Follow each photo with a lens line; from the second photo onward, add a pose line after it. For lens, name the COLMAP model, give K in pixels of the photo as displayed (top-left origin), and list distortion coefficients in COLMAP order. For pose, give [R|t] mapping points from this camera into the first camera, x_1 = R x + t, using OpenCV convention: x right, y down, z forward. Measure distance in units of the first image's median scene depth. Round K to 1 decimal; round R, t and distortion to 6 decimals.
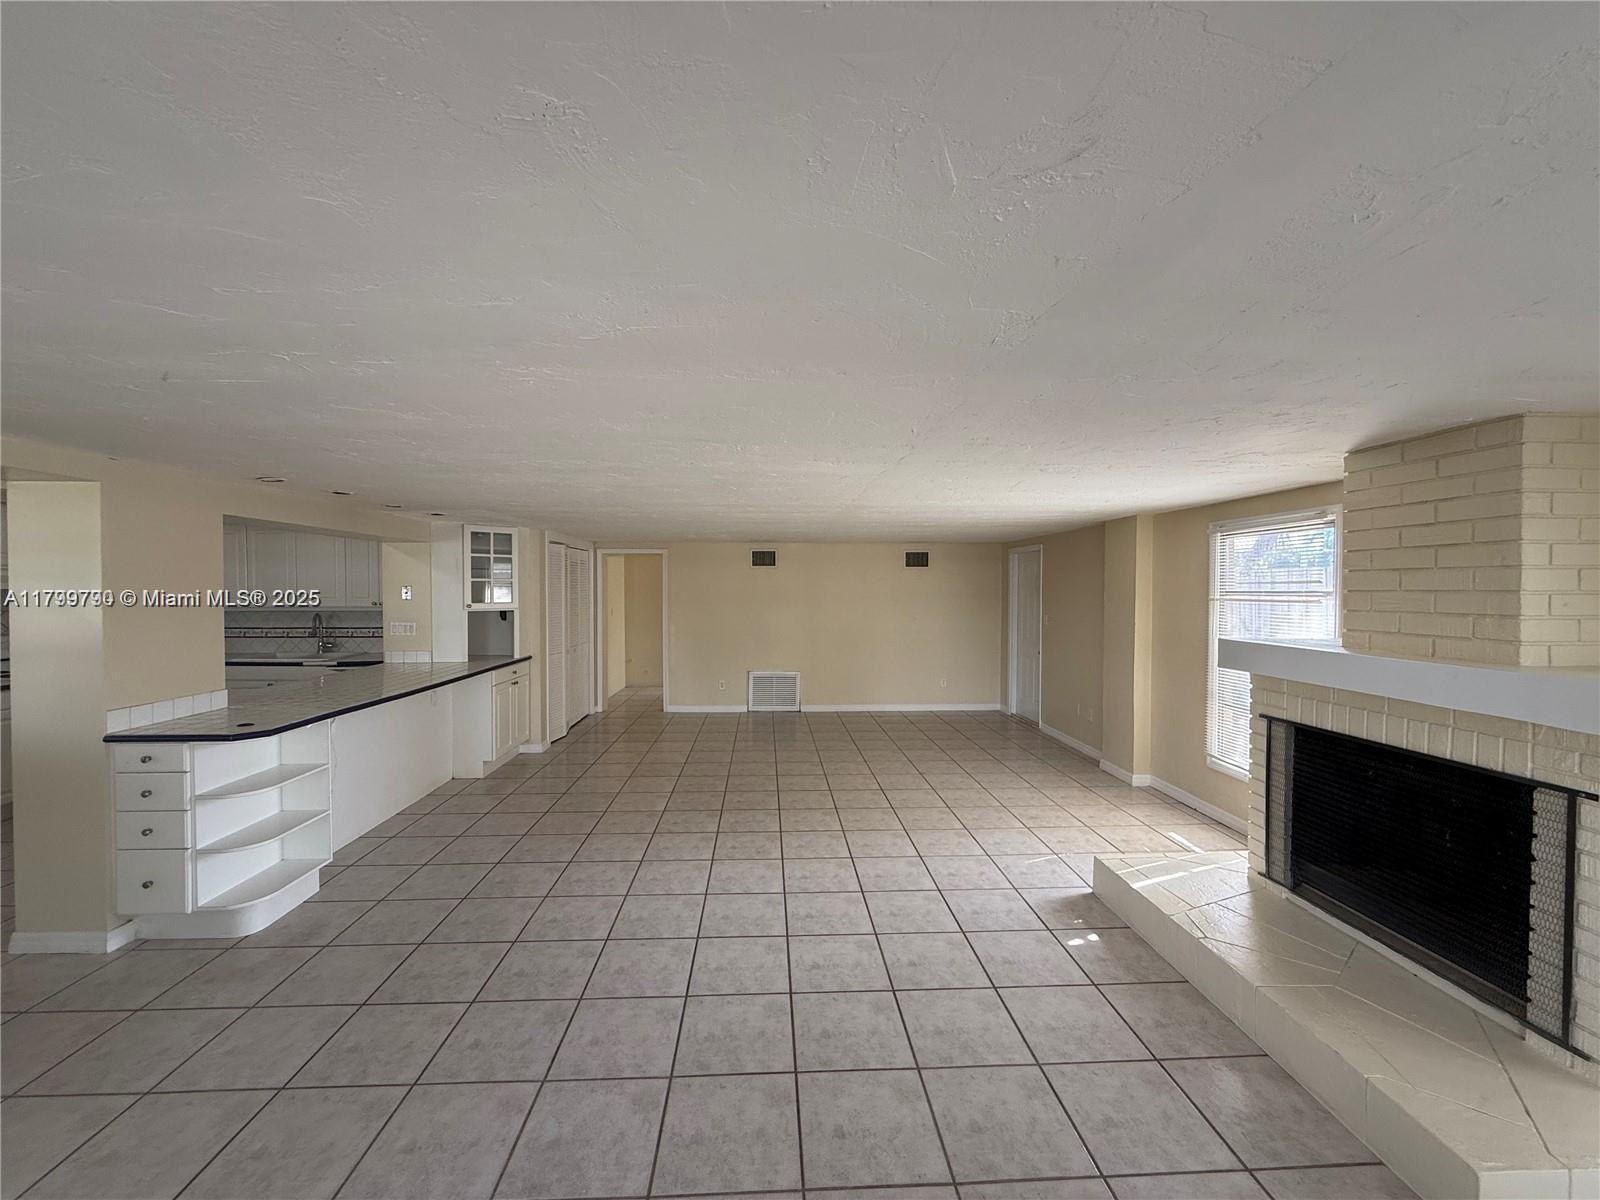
lens RADIAL K [[638.8, 0, 799.9], [0, 638.8, 578.9], [0, 0, 1]] dist [0.001185, -0.000328]
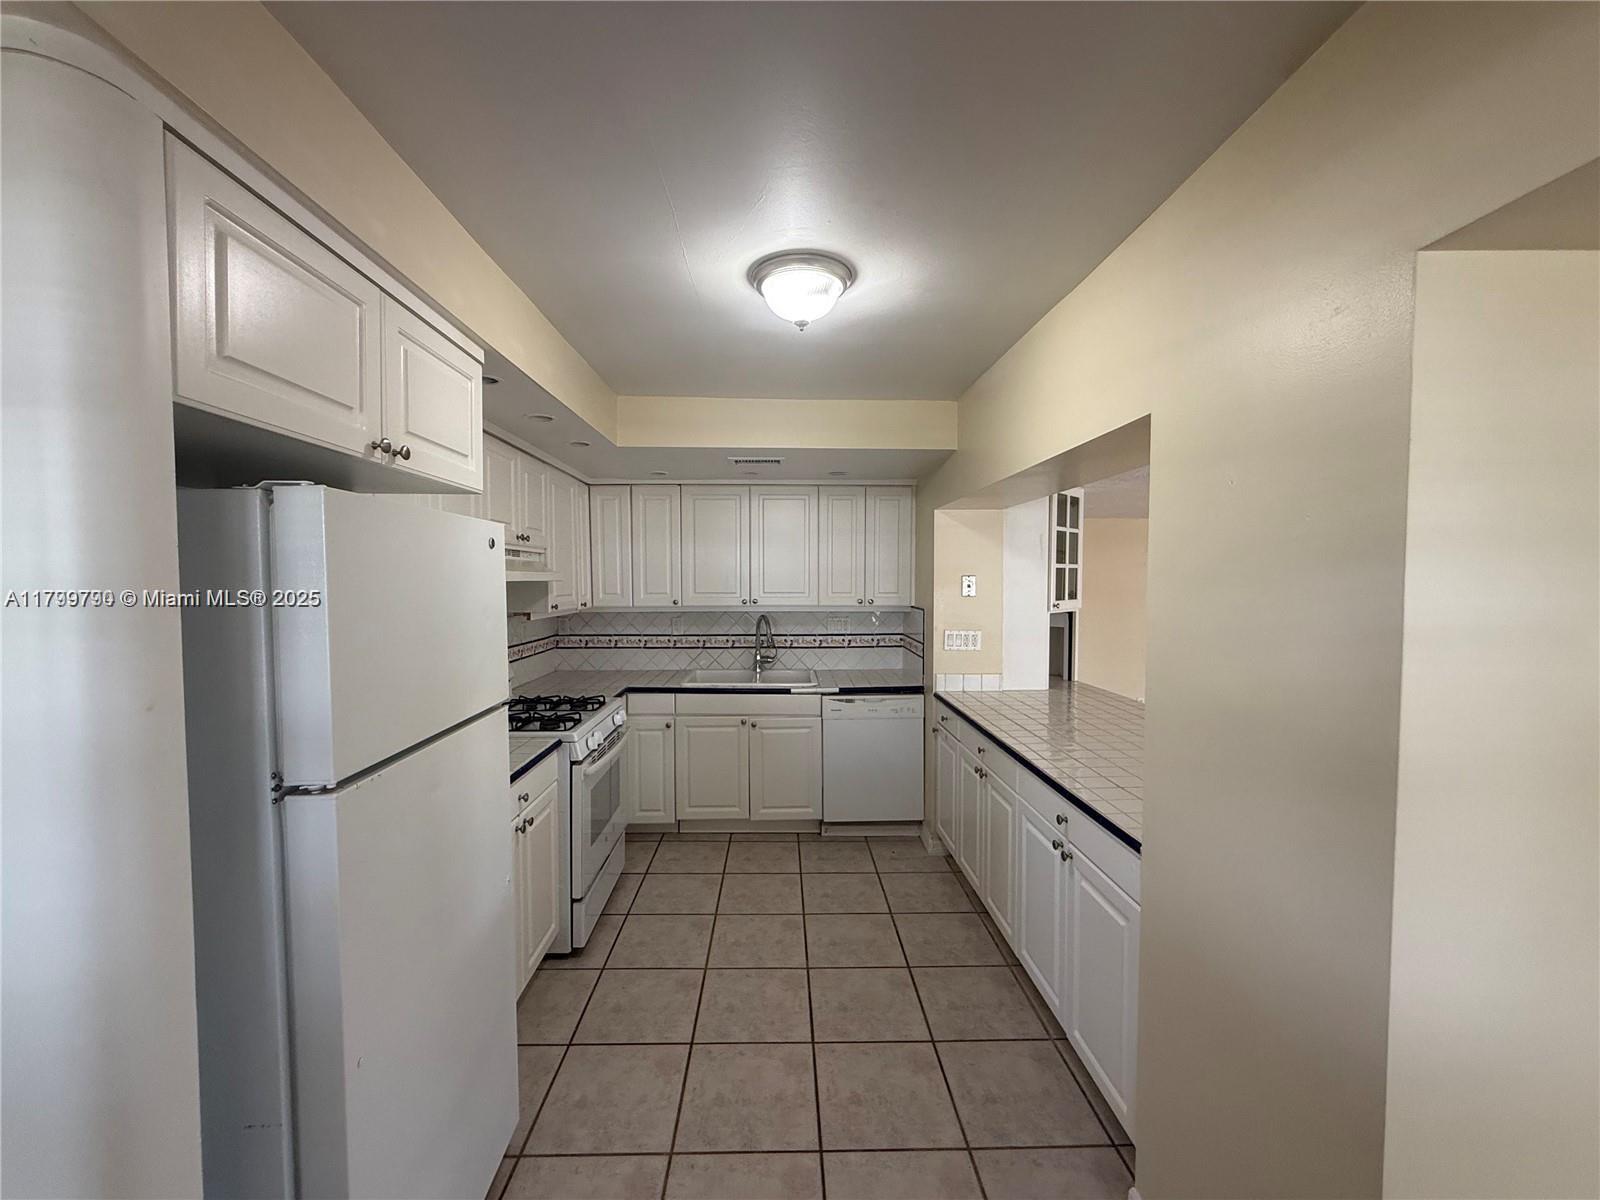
lens RADIAL K [[633.5, 0, 800.0], [0, 633.5, 600.0], [0, 0, 1]] dist [0.002189, 0.000060]
pose [[0.999775, 0.000701, -0.021184, -0.806874], [0.000358, 0.998751, 0.049959, 0.004077], [0.021192, -0.049956, 0.998527, 0.362186]]
